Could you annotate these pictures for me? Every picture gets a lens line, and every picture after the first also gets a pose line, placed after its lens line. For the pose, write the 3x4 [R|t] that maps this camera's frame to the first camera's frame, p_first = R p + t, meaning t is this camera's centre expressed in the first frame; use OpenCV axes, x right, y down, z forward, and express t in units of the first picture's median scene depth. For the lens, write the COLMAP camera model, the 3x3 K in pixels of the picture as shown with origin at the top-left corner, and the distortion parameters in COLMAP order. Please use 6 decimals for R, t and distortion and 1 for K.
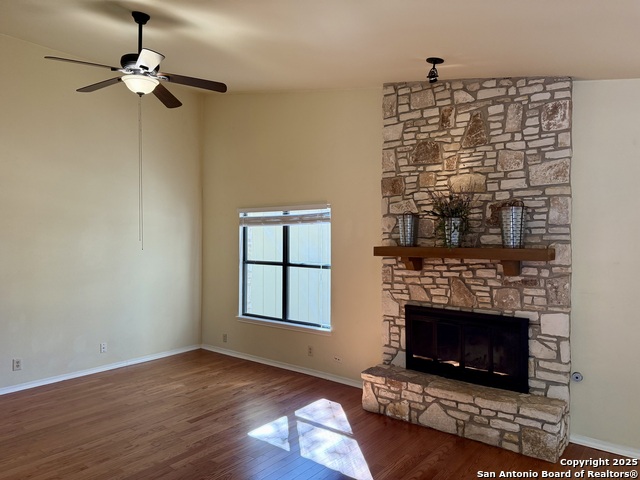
lens RADIAL K [[446.2, 0, 321.8], [0, 446.2, 241.9], [0, 0, 1]] dist [0.054891, -0.076174]
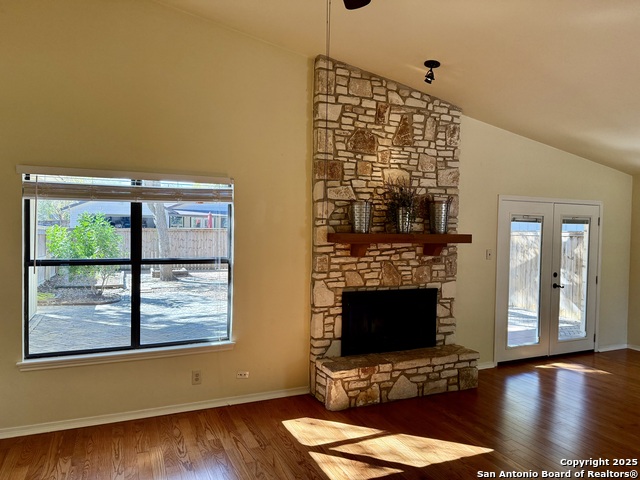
lens RADIAL K [[458.1, 0, 322.6], [0, 458.1, 242.1], [0, 0, 1]] dist [0.101685, -0.002054]
pose [[0.457531, -0.021357, 0.888937, -0.791252], [-0.004171, 0.999649, 0.026163, 0.003682], [-0.889184, -0.015678, 0.457281, 0.624032]]
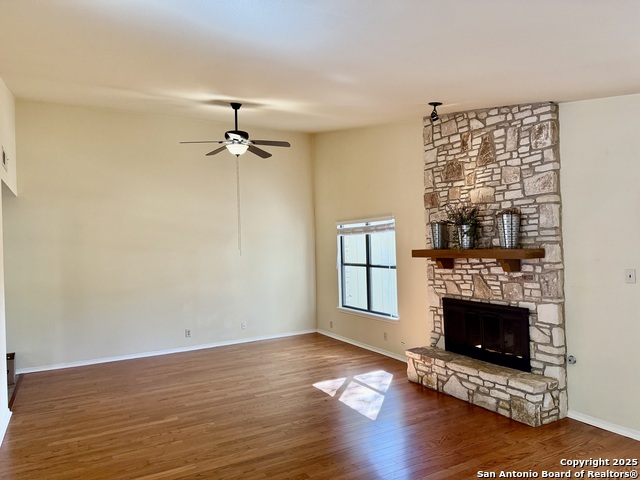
lens RADIAL K [[446.2, 0, 321.8], [0, 446.2, 241.9], [0, 0, 1]] dist [0.054891, -0.076174]
pose [[0.925042, -0.029768, -0.378697, 0.374804], [0.025598, 0.999544, -0.016043, 0.001751], [0.379001, 0.005146, 0.925382, -0.267328]]
